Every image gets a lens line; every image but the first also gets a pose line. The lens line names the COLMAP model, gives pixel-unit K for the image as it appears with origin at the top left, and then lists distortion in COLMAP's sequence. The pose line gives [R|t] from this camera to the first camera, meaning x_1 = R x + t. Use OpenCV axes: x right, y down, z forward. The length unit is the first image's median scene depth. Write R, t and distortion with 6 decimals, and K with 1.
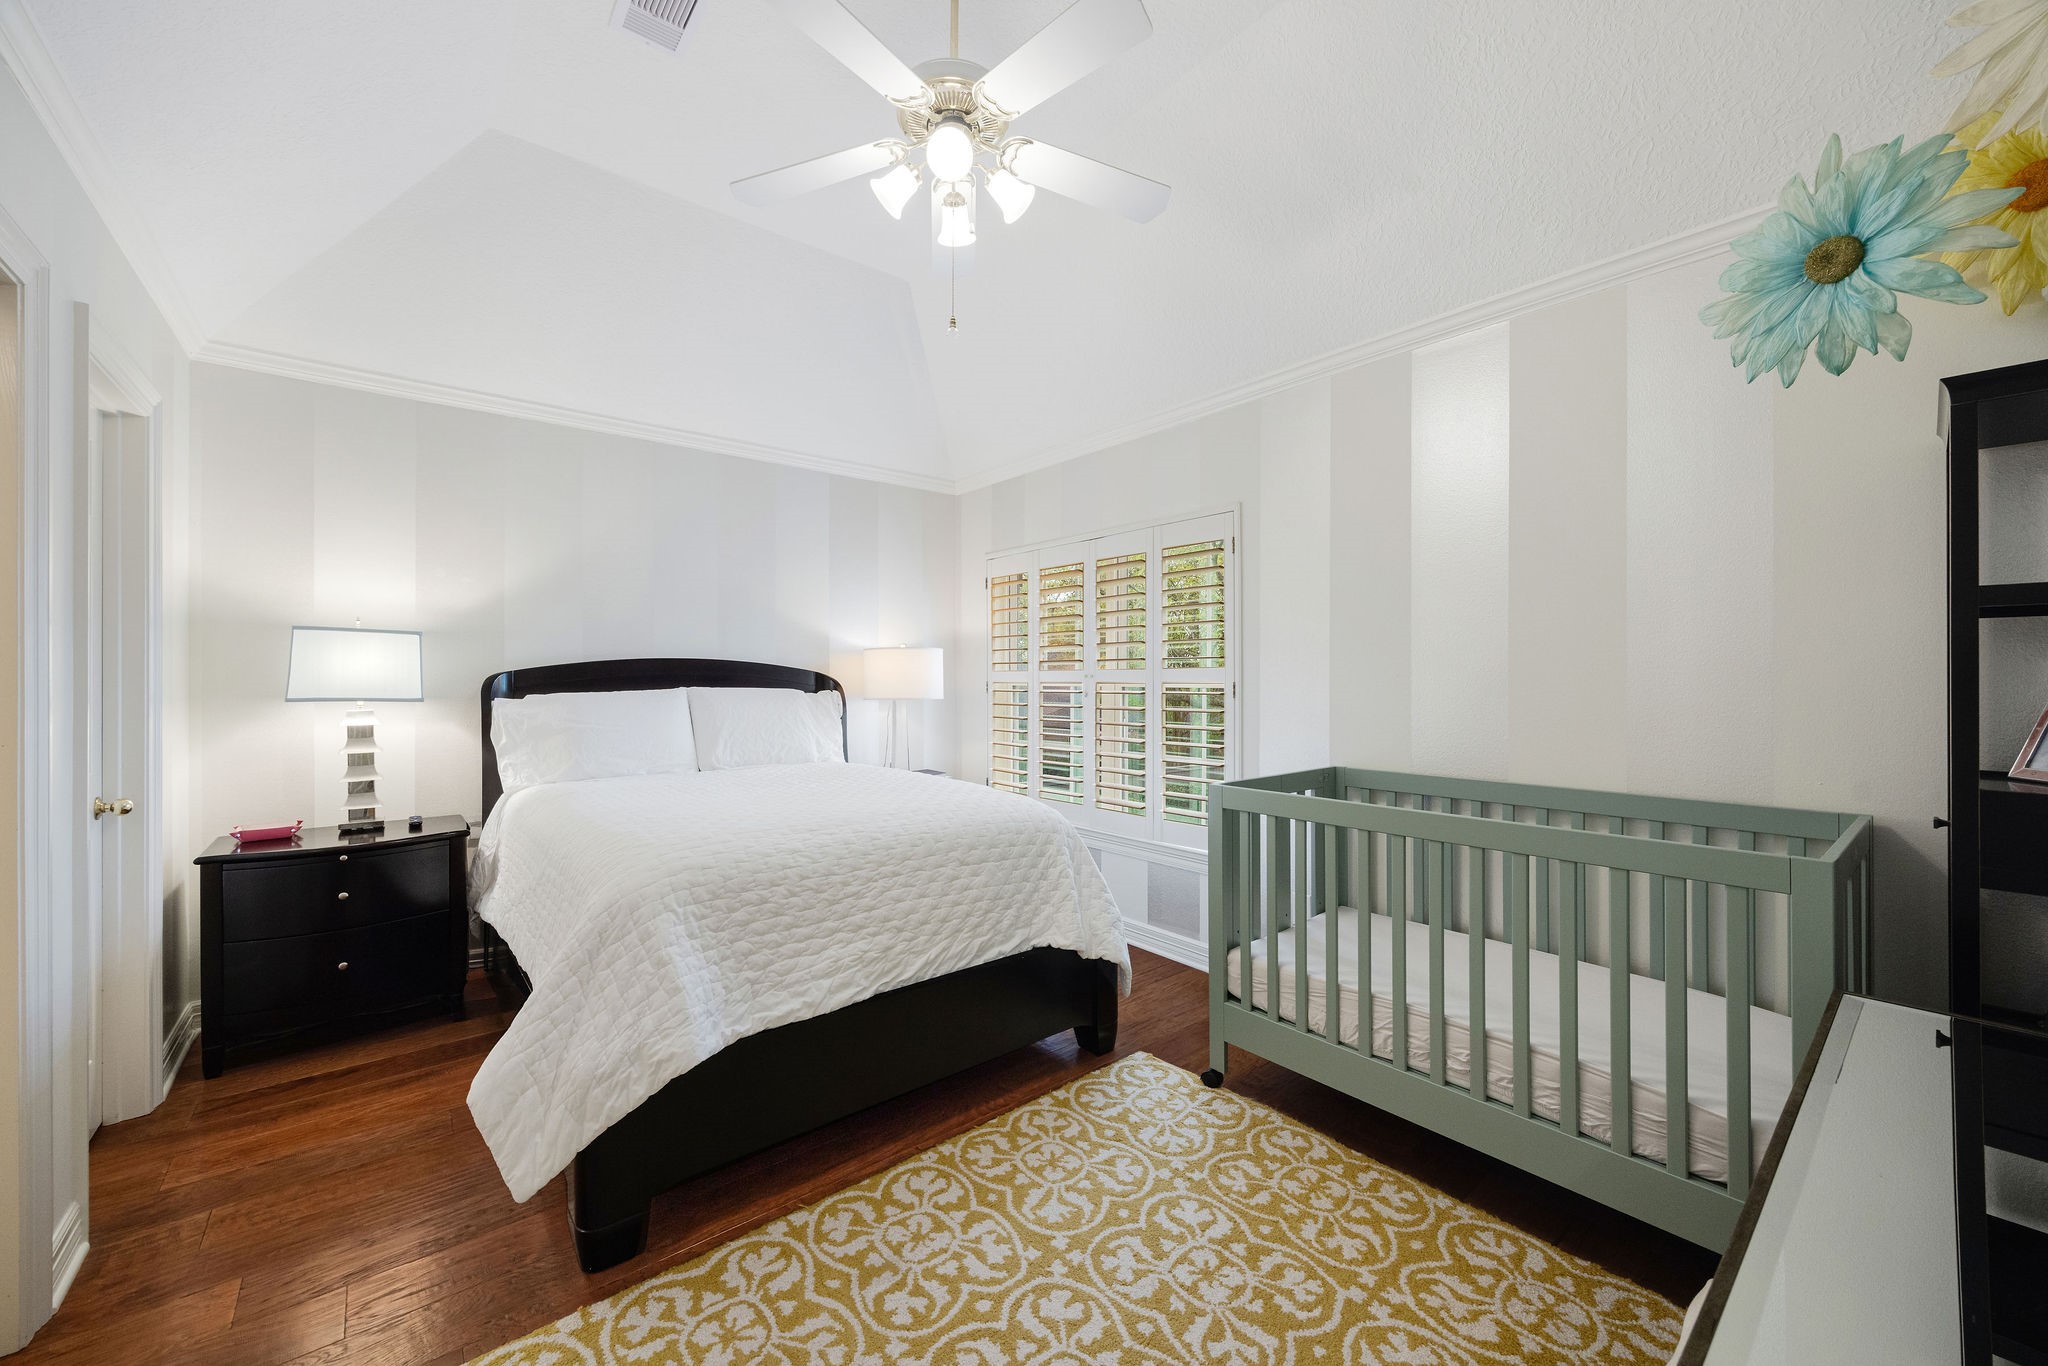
lens RADIAL K [[801.6, 0, 1026.3], [0, 801.6, 681.7], [0, 0, 1]] dist [-0.001450, -0.000064]
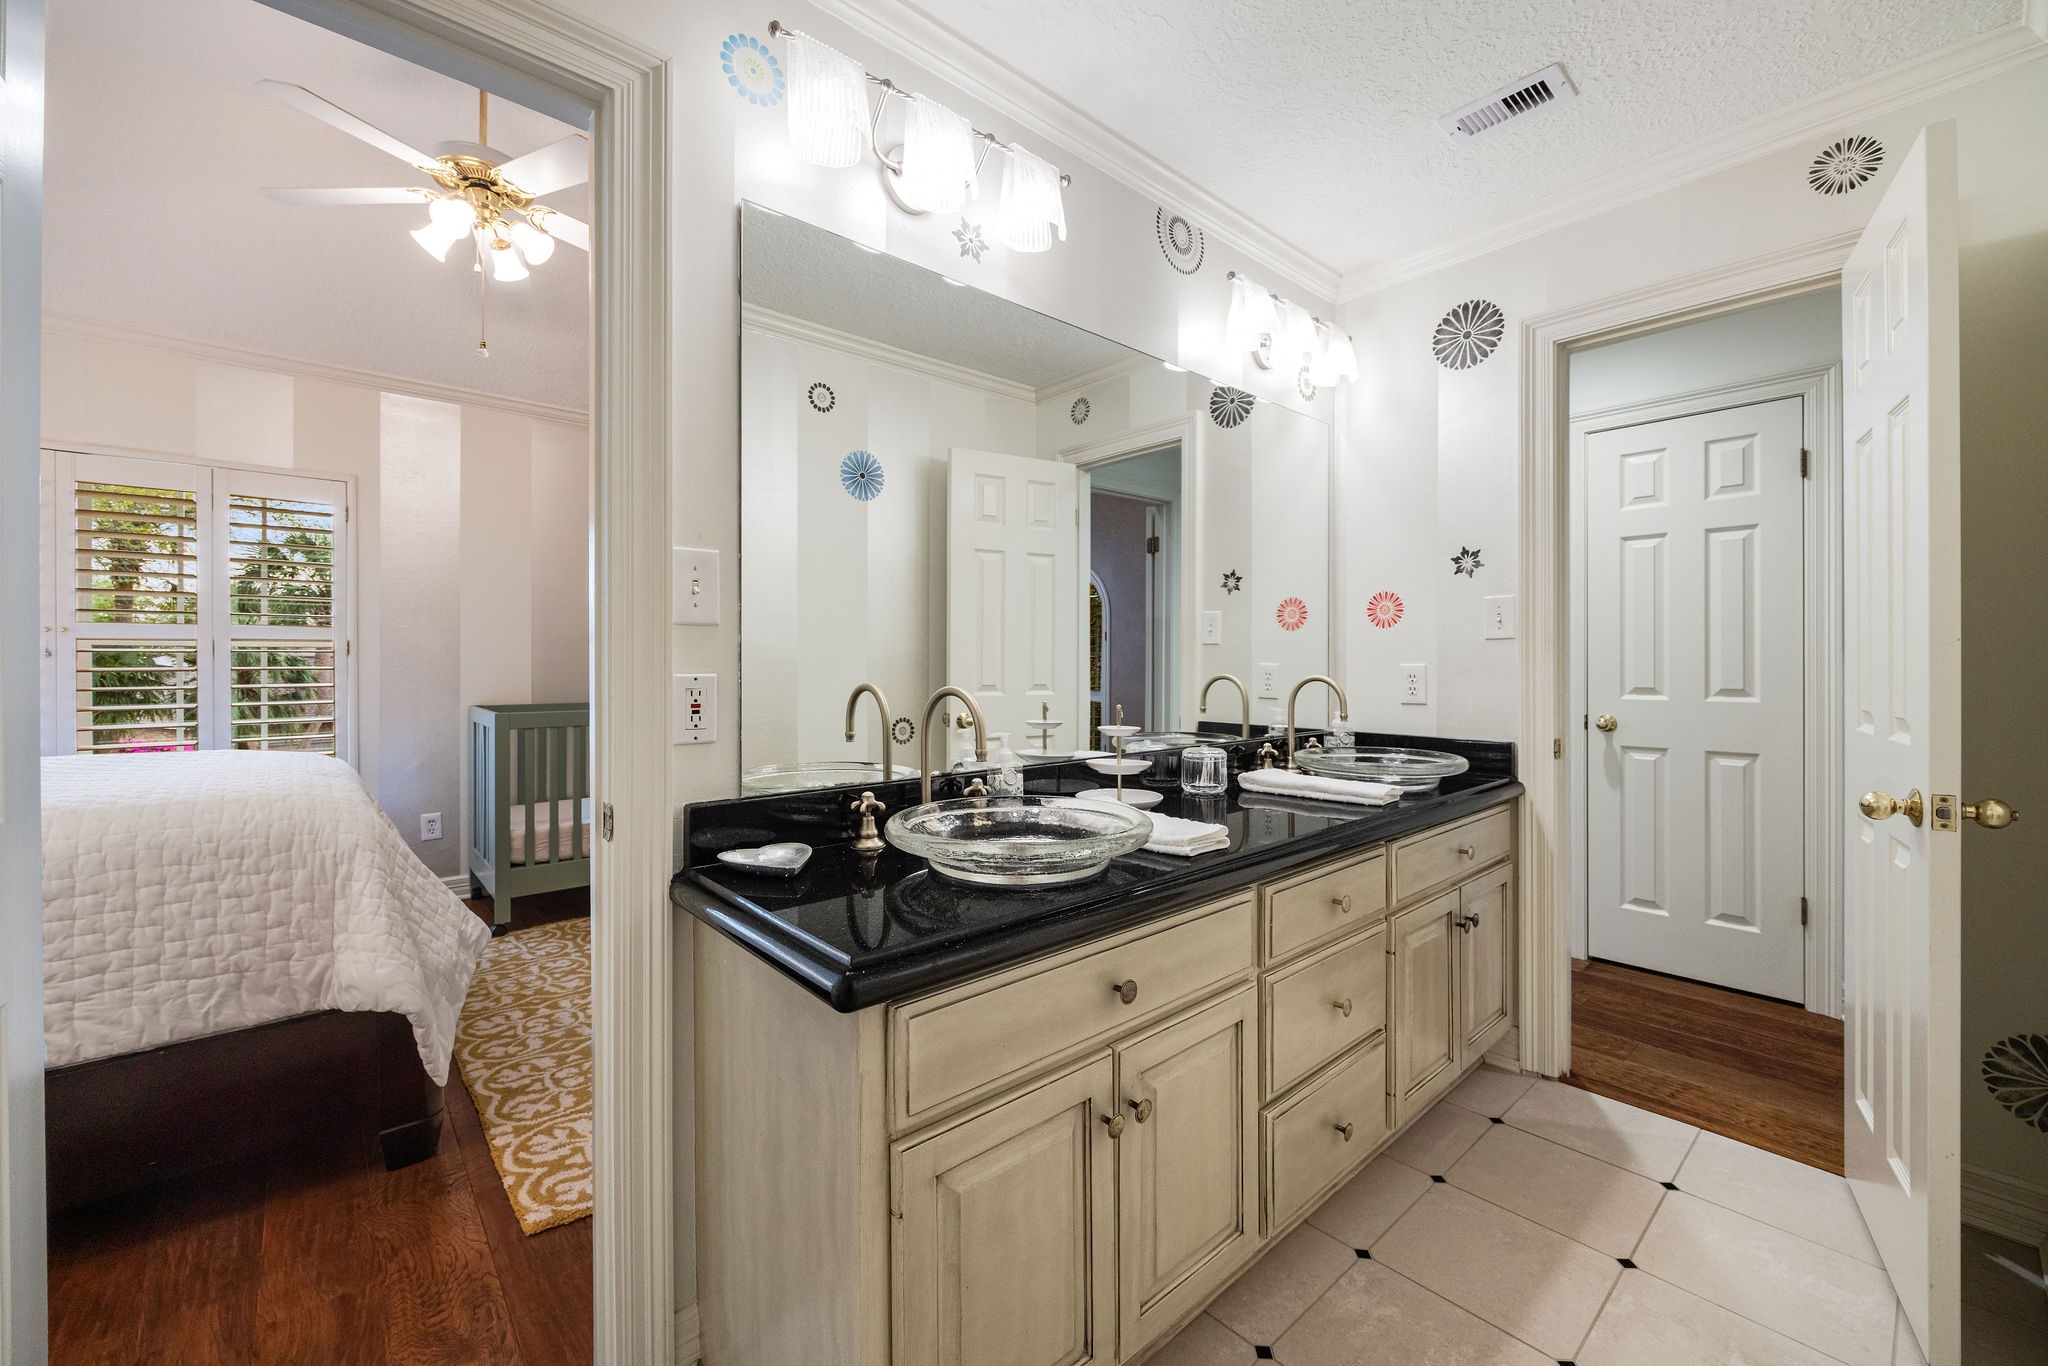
lens RADIAL K [[801.6, 0, 1023.3], [0, 801.6, 661.2], [0, 0, 1]] dist [-0.001450, -0.000064]
pose [[-0.022241, -0.008254, 0.999719, -1.541327], [0.003039, 0.999961, 0.008324, 0.032059], [-0.999748, 0.003223, -0.022215, 0.171946]]
